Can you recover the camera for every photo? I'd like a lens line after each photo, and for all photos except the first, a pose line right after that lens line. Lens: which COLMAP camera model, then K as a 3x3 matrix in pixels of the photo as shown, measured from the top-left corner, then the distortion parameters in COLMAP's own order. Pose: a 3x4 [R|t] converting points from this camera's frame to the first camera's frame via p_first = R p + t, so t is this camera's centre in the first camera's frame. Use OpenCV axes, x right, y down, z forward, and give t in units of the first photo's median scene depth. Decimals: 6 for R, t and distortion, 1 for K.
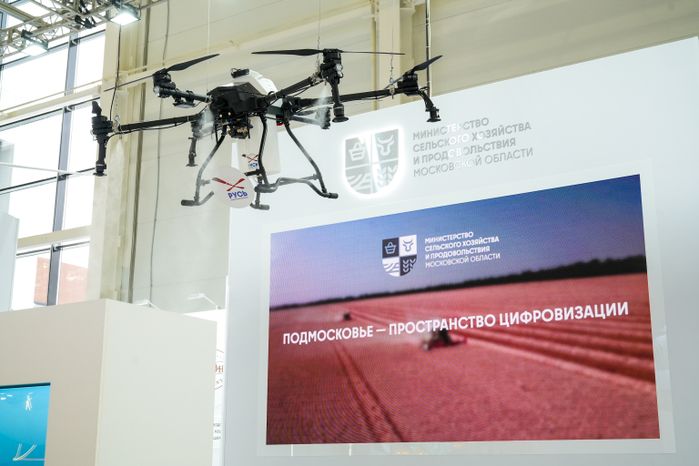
lens RADIAL K [[957.0, 0, 349.3], [0, 957.0, 232.5], [0, 0, 1]] dist [-0.043769, 0.000000]
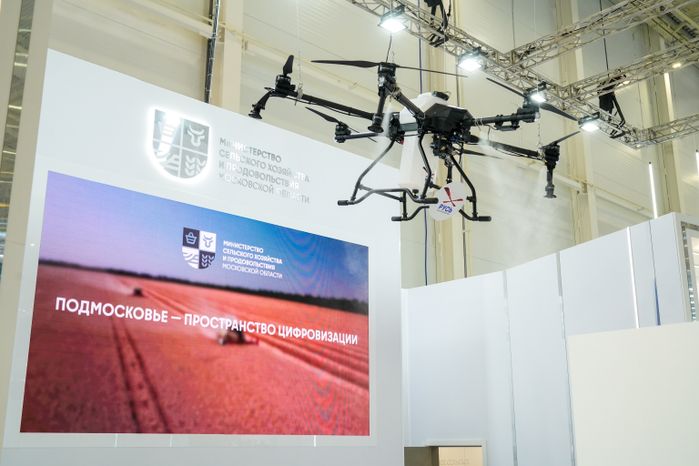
lens RADIAL K [[746.9, 0, 348.9], [0, 746.9, 234.6], [0, 0, 1]] dist [0.012561, 0.000000]
pose [[0.237711, 0.249901, 0.938639, -0.670344], [-0.241258, 0.951246, -0.192159, 0.126420], [-0.940898, -0.180776, 0.286412, 0.633146]]
